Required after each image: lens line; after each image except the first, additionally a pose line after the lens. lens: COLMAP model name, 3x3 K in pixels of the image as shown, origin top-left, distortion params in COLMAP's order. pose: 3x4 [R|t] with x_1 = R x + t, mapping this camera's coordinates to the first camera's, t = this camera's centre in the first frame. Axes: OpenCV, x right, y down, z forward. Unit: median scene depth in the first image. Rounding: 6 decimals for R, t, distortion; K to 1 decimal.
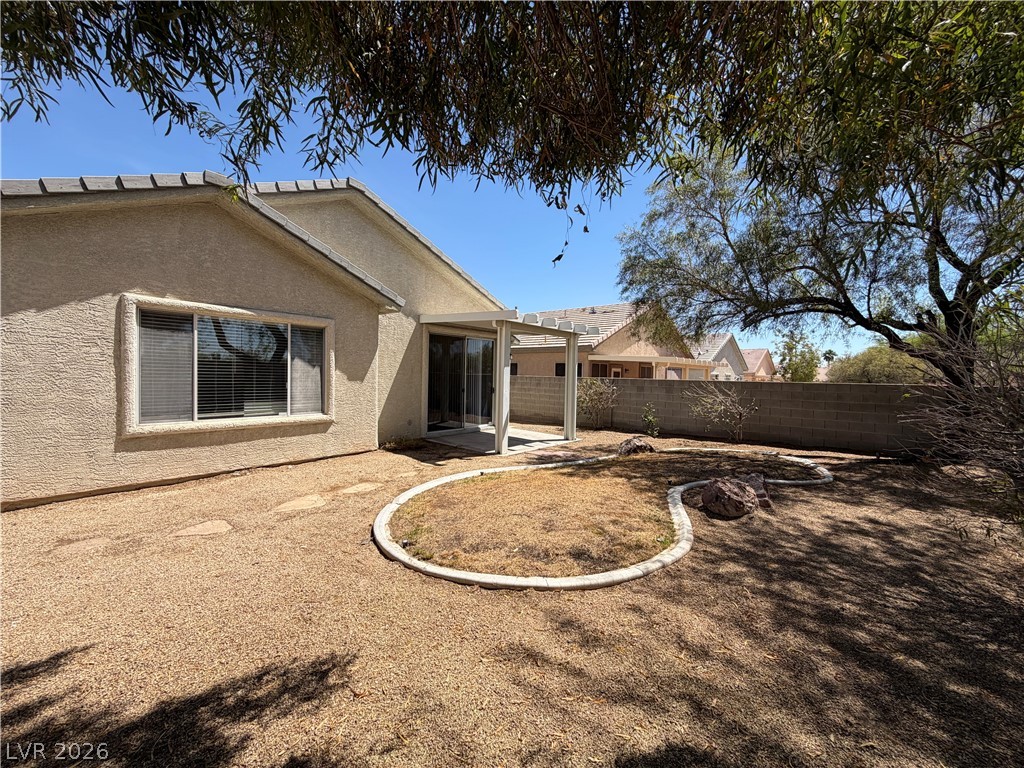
lens RADIAL K [[407.2, 0, 512.0], [0, 407.2, 384.0], [0, 0, 1]] dist [0.000650, 0.000151]
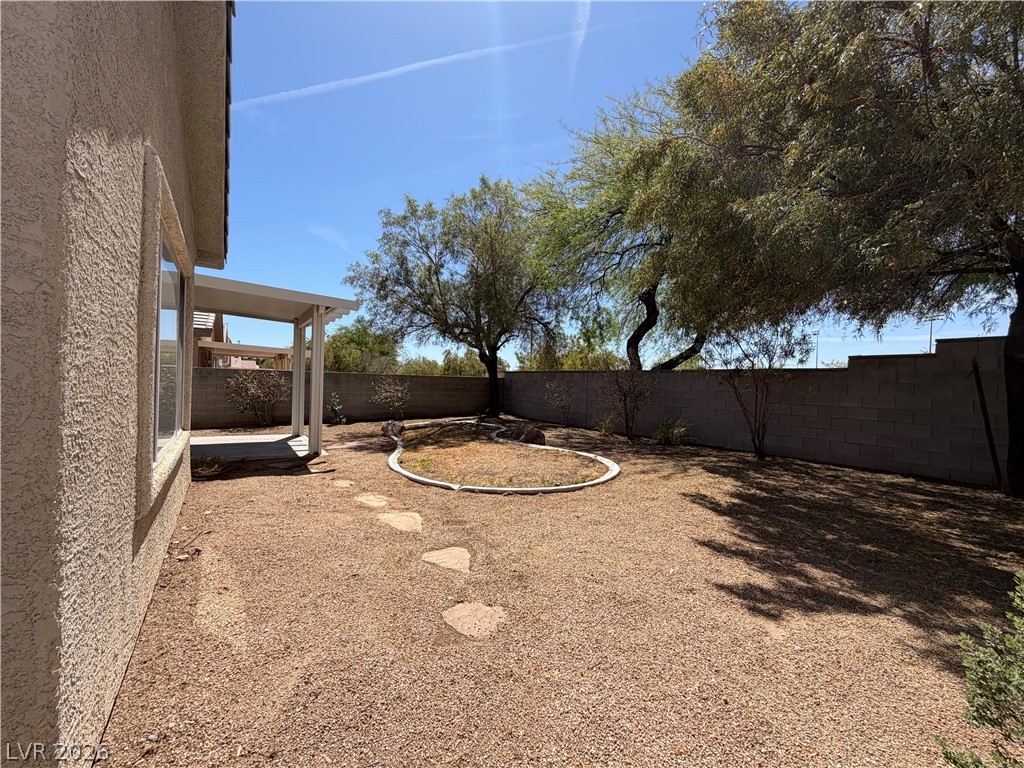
lens RADIAL K [[407.2, 0, 512.0], [0, 407.2, 384.0], [0, 0, 1]] dist [0.000650, 0.000151]
pose [[0.248946, -0.015834, 0.968388, -1.412459], [-0.003394, 0.999846, 0.017221, 0.003139], [-0.968512, -0.007574, 0.248853, 0.658512]]
